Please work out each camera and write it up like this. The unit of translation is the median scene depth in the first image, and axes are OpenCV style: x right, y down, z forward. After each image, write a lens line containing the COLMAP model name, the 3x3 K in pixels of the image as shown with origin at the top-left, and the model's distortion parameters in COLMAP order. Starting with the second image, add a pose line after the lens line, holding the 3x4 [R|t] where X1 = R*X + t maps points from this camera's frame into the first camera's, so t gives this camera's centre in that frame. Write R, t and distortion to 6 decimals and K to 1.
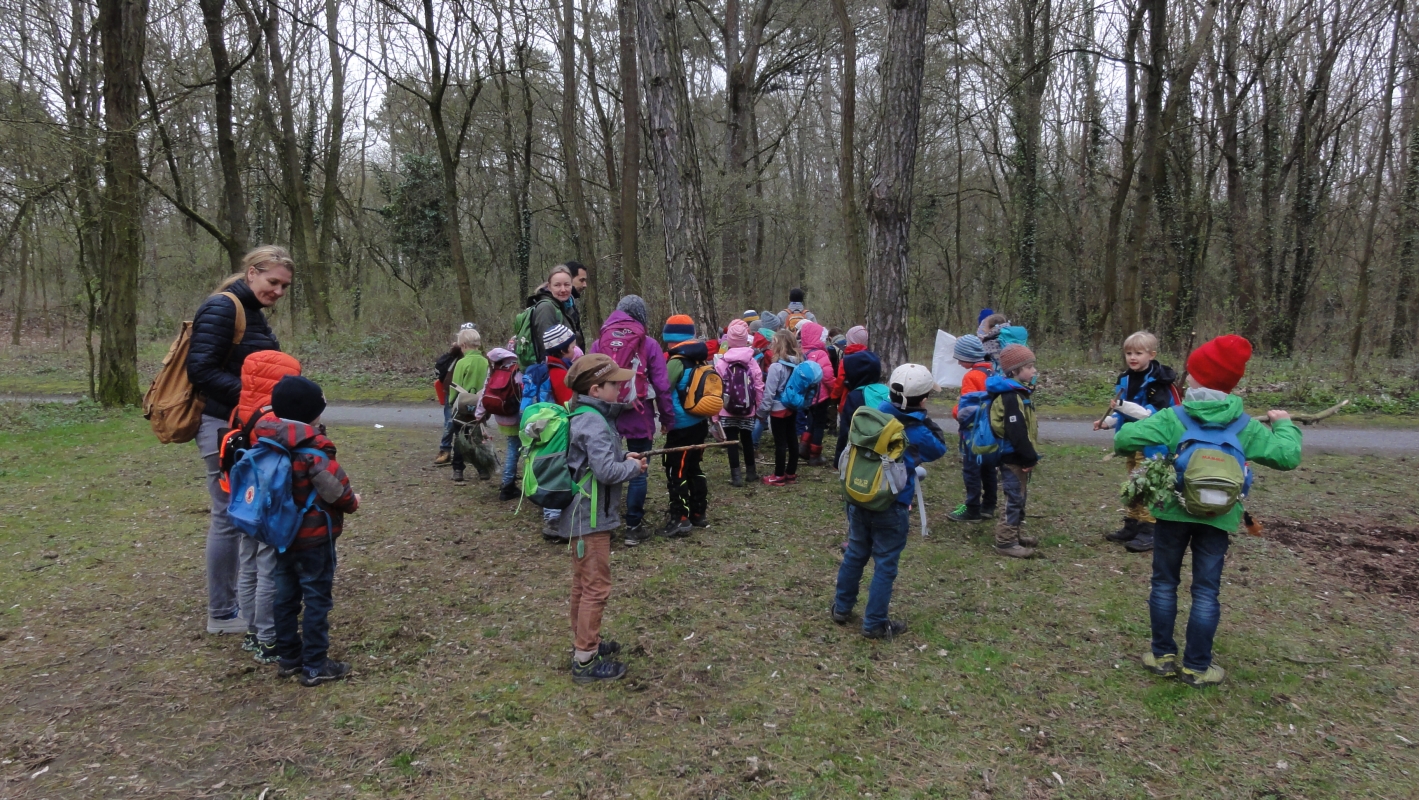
lens RADIAL K [[1010.7, 0, 716.1], [0, 1010.7, 398.1], [0, 0, 1]] dist [-0.005436, -0.002880]
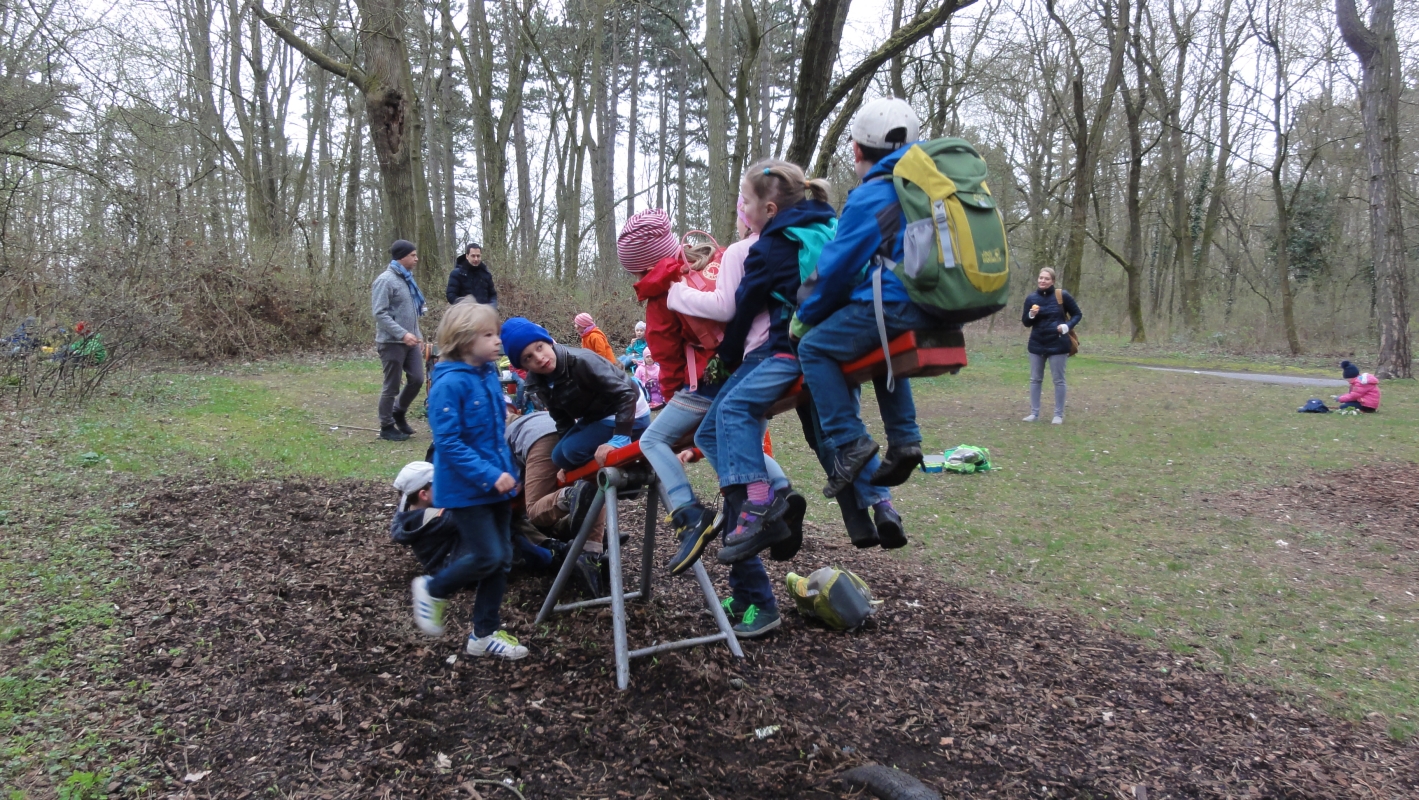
lens RADIAL K [[1010.7, 0, 714.9], [0, 1010.7, 402.7], [0, 0, 1]] dist [-0.005436, -0.002880]
pose [[0.671368, 0.079011, -0.736901, 0.277935], [-0.087925, 0.995770, 0.026662, 0.071974], [0.735890, 0.046892, 0.675475, -0.565562]]
